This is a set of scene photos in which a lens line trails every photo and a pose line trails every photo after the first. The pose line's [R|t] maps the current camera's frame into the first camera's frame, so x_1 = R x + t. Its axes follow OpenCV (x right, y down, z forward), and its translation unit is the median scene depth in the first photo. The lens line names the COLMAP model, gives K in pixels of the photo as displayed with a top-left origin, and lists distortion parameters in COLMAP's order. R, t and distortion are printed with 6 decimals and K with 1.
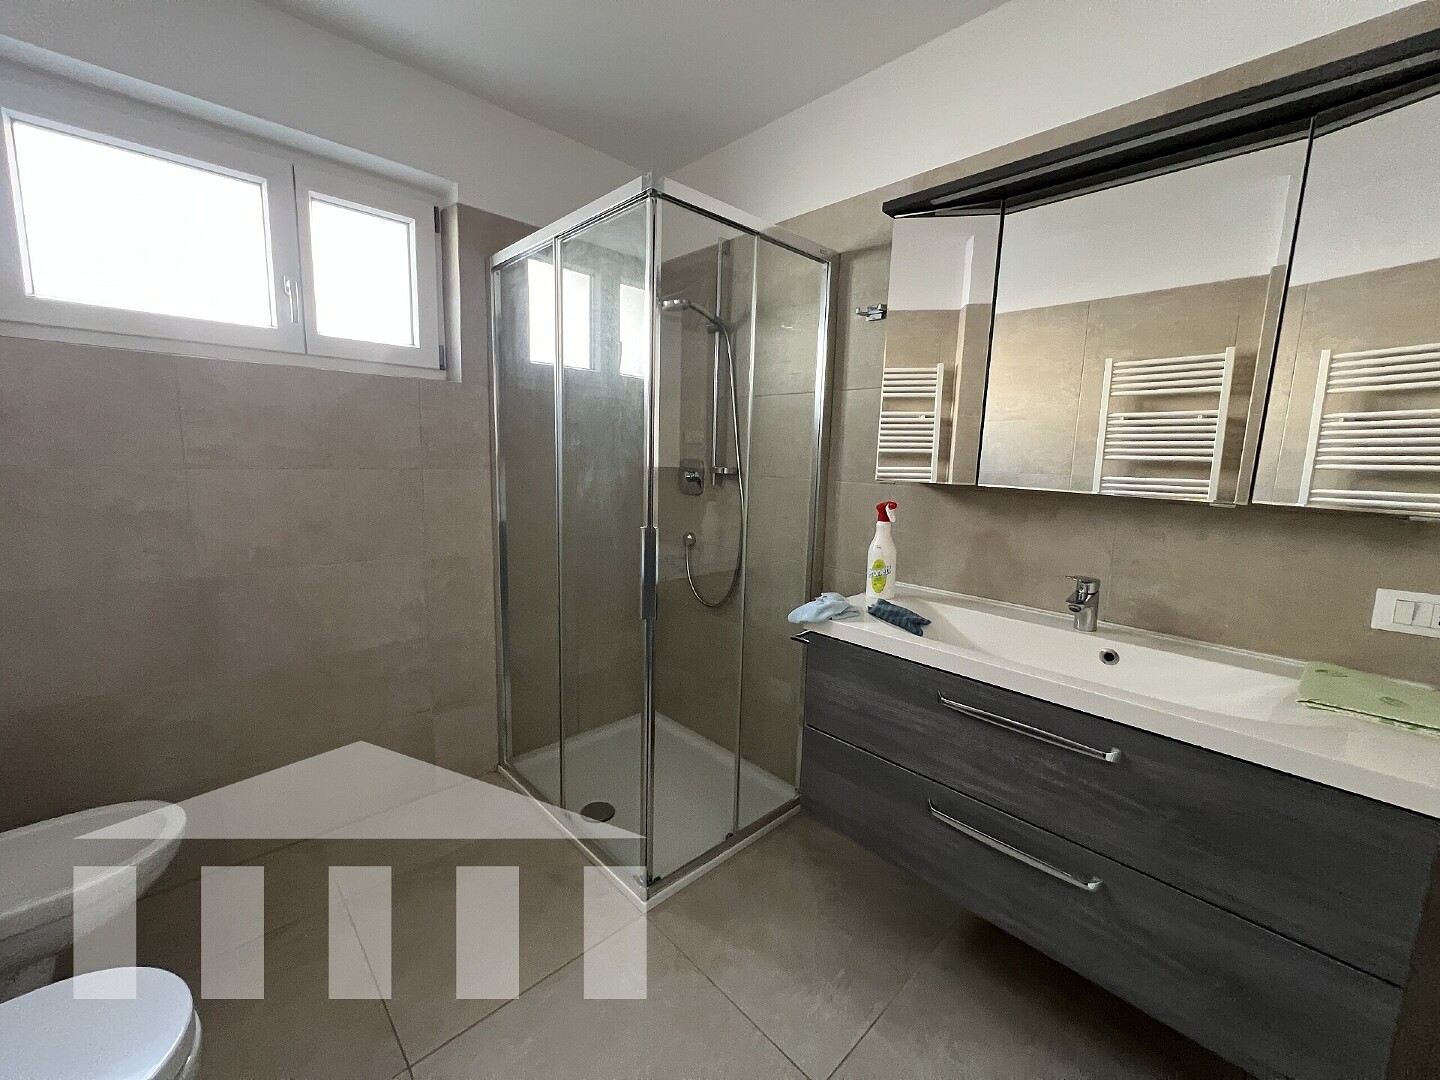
lens RADIAL K [[575.6, 0, 717.0], [0, 575.6, 536.1], [0, 0, 1]] dist [-0.000106, 0.000158]
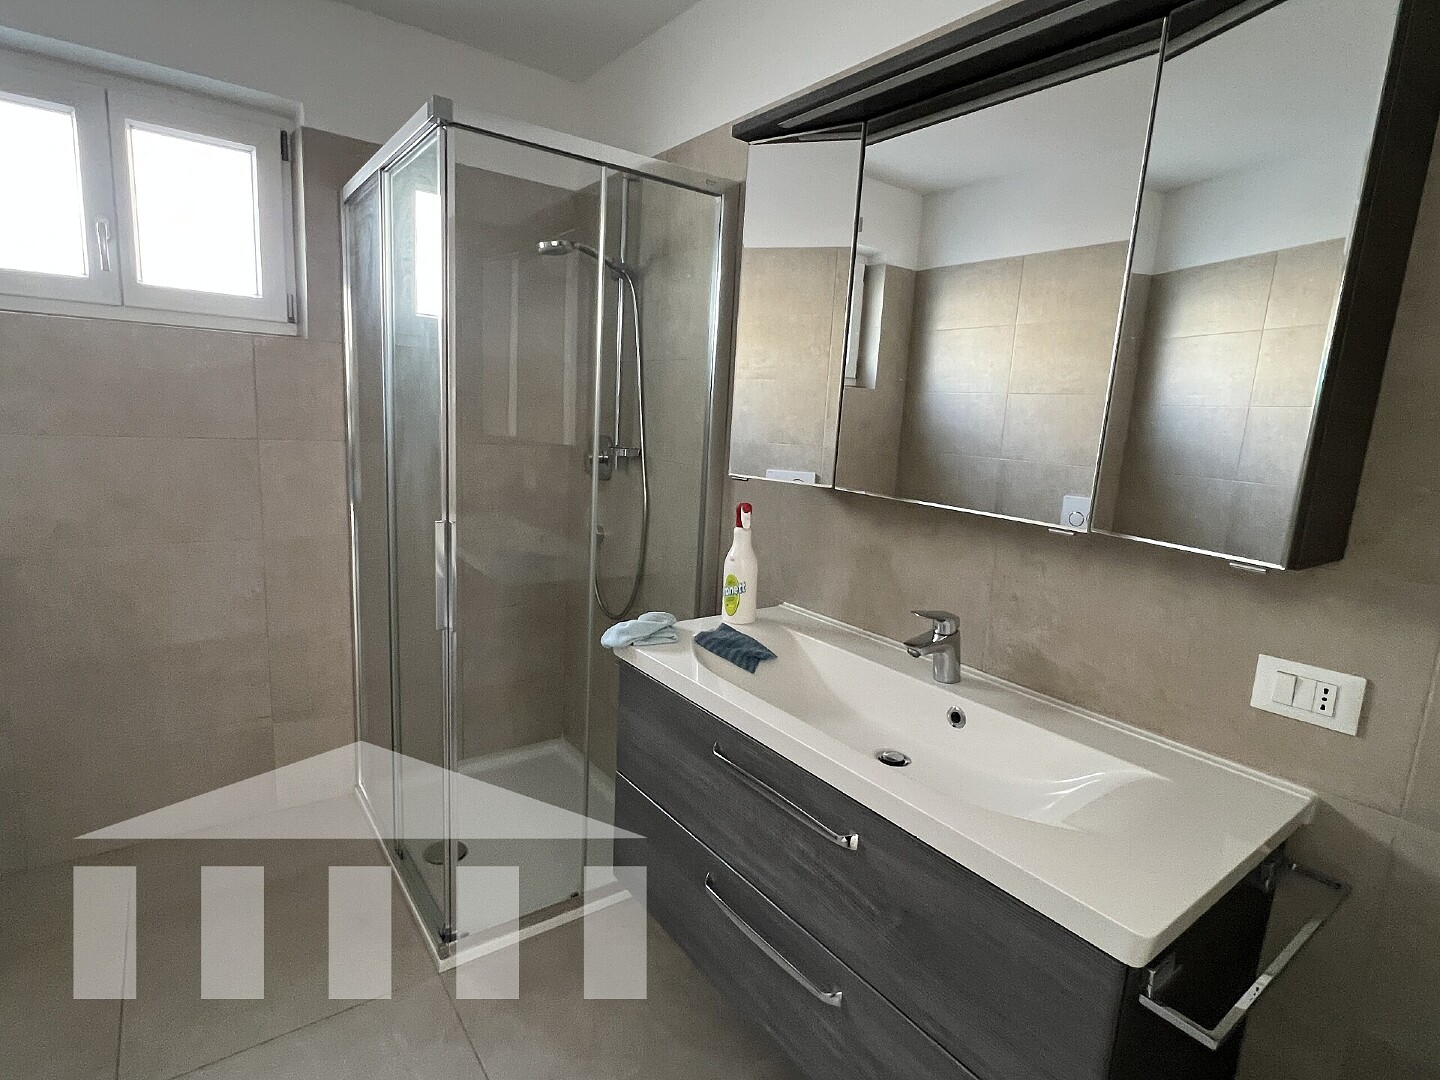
lens RADIAL K [[733.0, 0, 718.2], [0, 733.0, 542.8], [0, 0, 1]] dist [-0.005322, 0.001993]
pose [[0.991918, 0.049057, -0.117013, 0.378068], [-0.045731, 0.998474, 0.030947, -0.033942], [0.118353, -0.025345, 0.992648, -0.013028]]
